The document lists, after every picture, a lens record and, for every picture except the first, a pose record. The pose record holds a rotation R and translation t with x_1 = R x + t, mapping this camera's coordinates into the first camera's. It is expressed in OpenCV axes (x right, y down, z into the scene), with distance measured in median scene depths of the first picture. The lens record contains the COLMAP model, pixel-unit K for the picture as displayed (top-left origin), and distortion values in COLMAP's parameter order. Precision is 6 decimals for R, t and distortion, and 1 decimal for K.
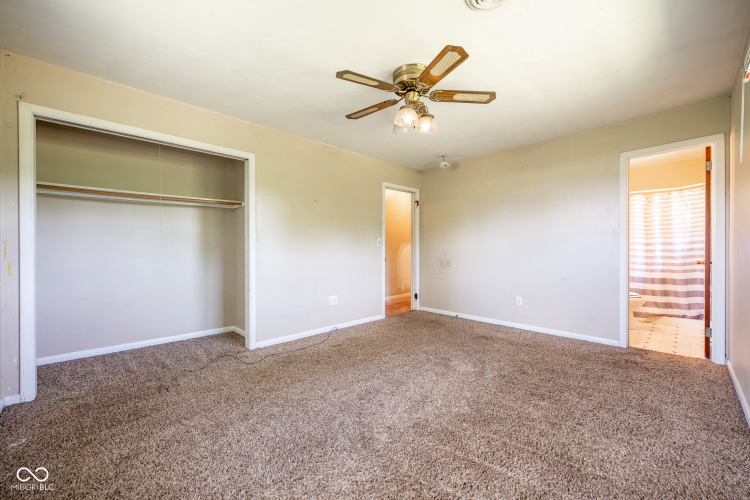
lens RADIAL K [[298.4, 0, 380.8], [0, 298.4, 249.5], [0, 0, 1]] dist [0.000841, -0.000613]
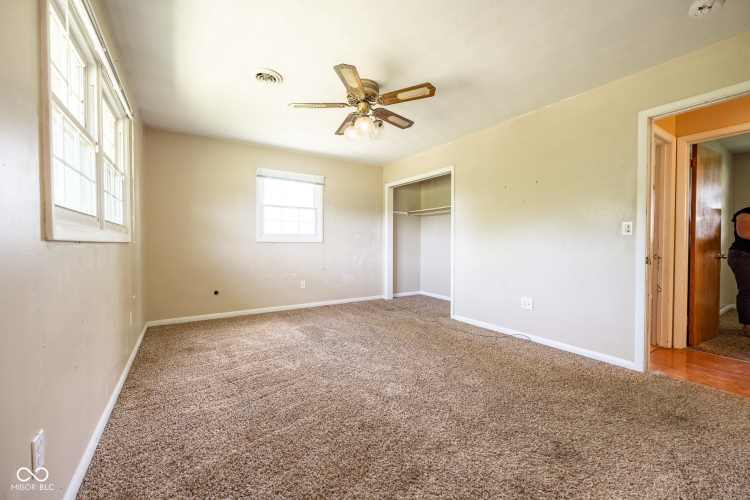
lens RADIAL K [[298.4, 0, 373.5], [0, 298.4, 250.4], [0, 0, 1]] dist [0.000841, -0.000613]
pose [[-0.193909, 0.023095, -0.980748, 0.791512], [-0.007110, 0.999664, 0.024946, 0.008155], [0.980994, 0.011810, -0.193680, 0.813201]]
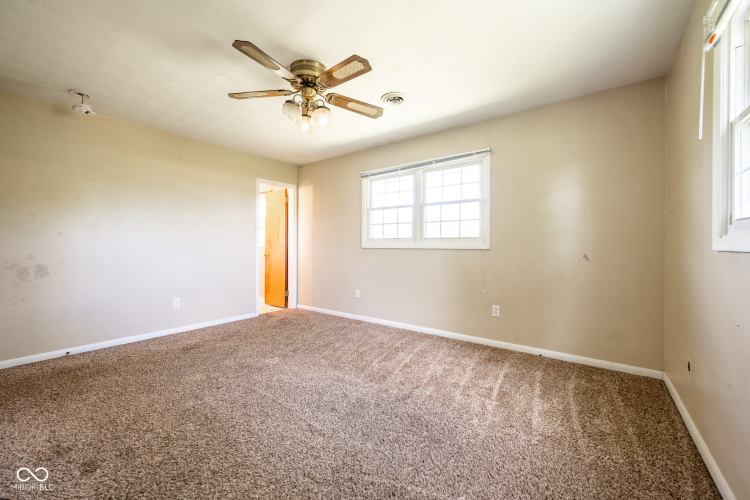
lens RADIAL K [[298.4, 0, 367.2], [0, 298.4, 247.0], [0, 0, 1]] dist [0.000841, -0.000613]
pose [[-0.133075, 0.001391, 0.991105, -0.584028], [0.002009, 0.999997, -0.001134, 0.003252], [-0.991104, 0.001840, -0.133077, 0.605375]]
